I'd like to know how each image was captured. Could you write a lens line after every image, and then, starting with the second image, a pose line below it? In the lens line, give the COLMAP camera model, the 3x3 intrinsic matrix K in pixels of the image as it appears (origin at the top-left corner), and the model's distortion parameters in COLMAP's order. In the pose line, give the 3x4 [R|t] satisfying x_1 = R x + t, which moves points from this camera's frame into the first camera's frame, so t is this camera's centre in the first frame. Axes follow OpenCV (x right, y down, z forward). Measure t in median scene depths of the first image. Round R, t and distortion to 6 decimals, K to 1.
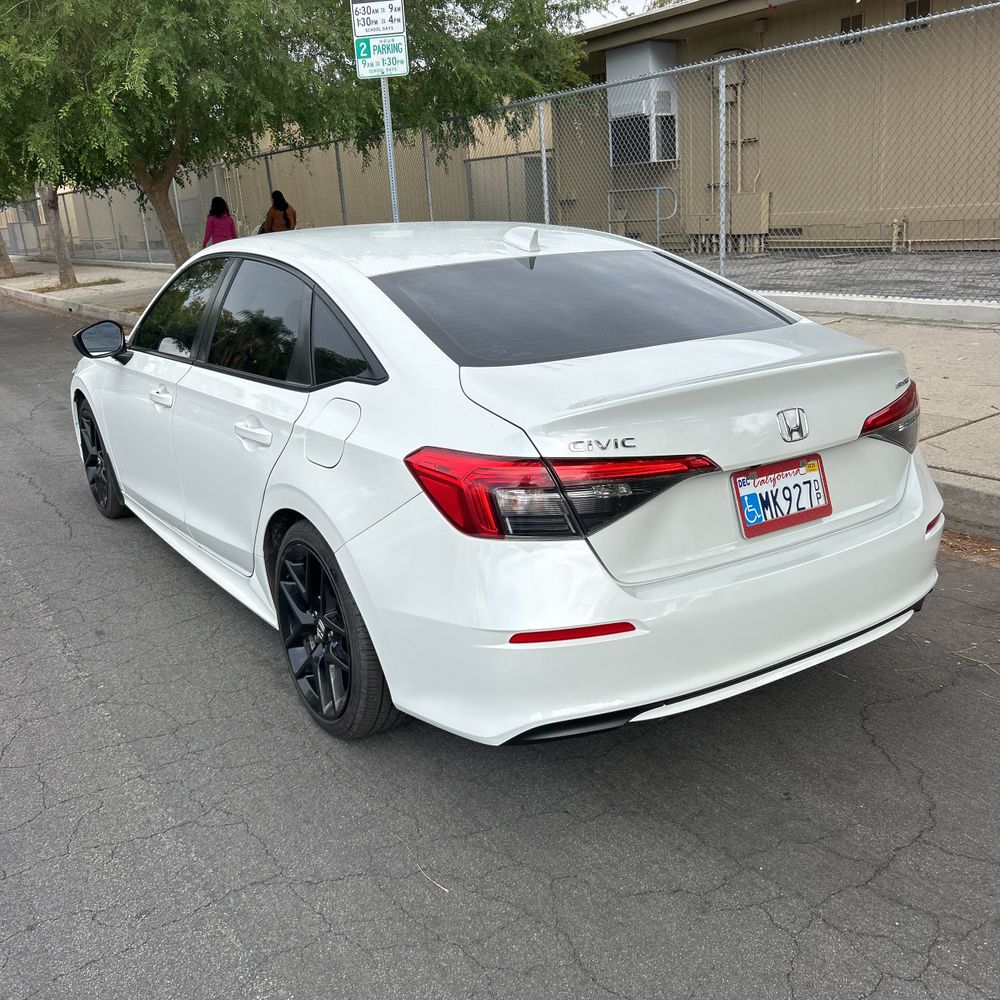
lens RADIAL K [[1024.0, 0, 502.2], [0, 1024.0, 497.9], [0, 0, 1]] dist [-0.003507, -0.022258]
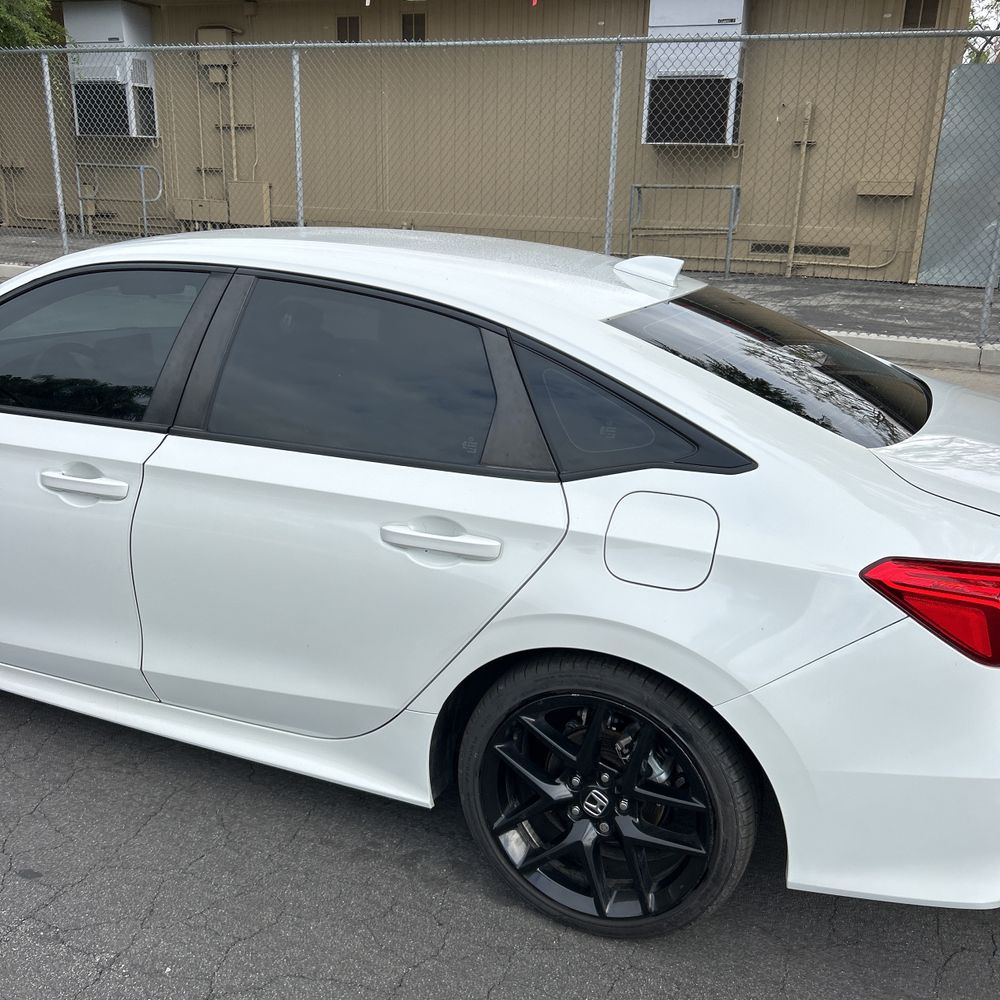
lens RADIAL K [[995.8, 0, 510.0], [0, 995.8, 483.3], [0, 0, 1]] dist [0.062195, -0.060793]
pose [[0.823345, -0.085283, 0.561097, -0.123913], [0.081443, 0.996167, 0.031904, -0.025946], [-0.561667, 0.019429, 0.827135, 0.086841]]
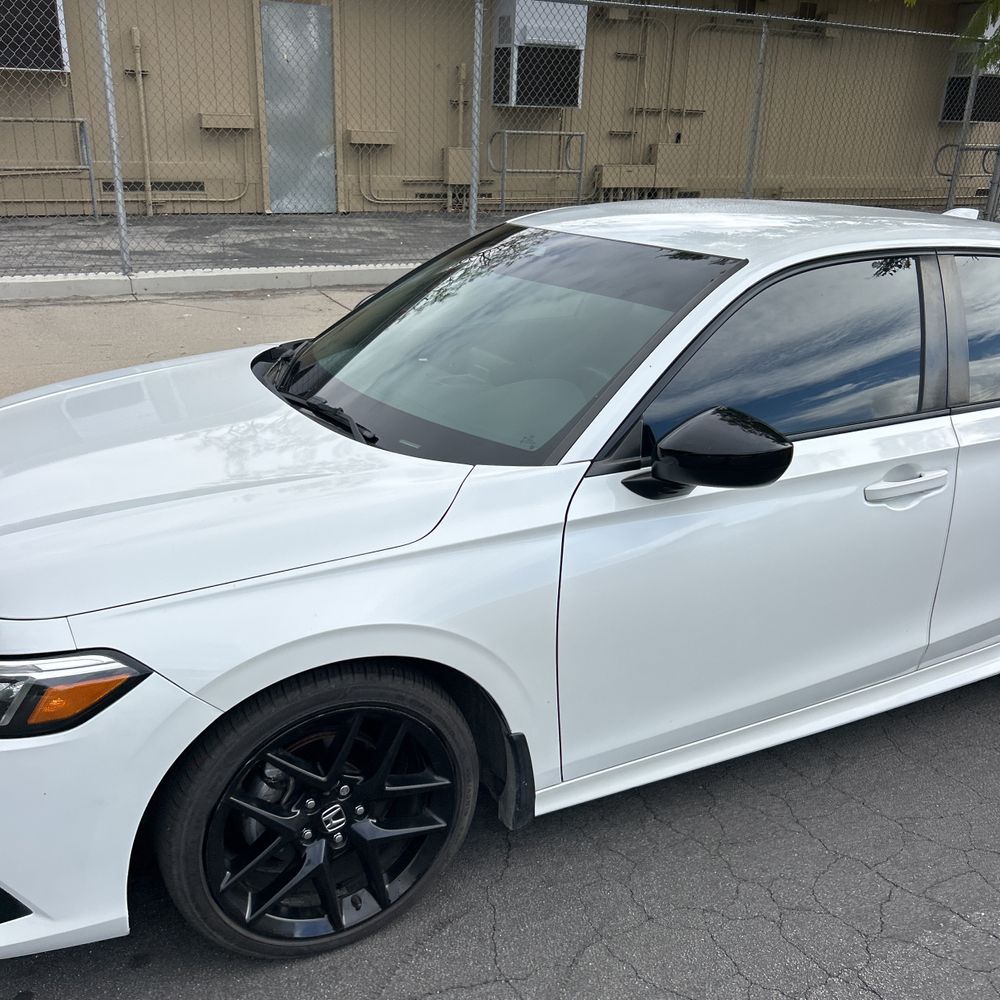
lens RADIAL K [[995.8, 0, 510.0], [0, 995.8, 483.3], [0, 0, 1]] dist [0.062195, -0.060793]
pose [[0.097174, -0.275525, 0.956370, -0.254811], [0.241929, 0.938635, 0.245834, -0.083840], [-0.965416, 0.207485, 0.157869, 0.304006]]
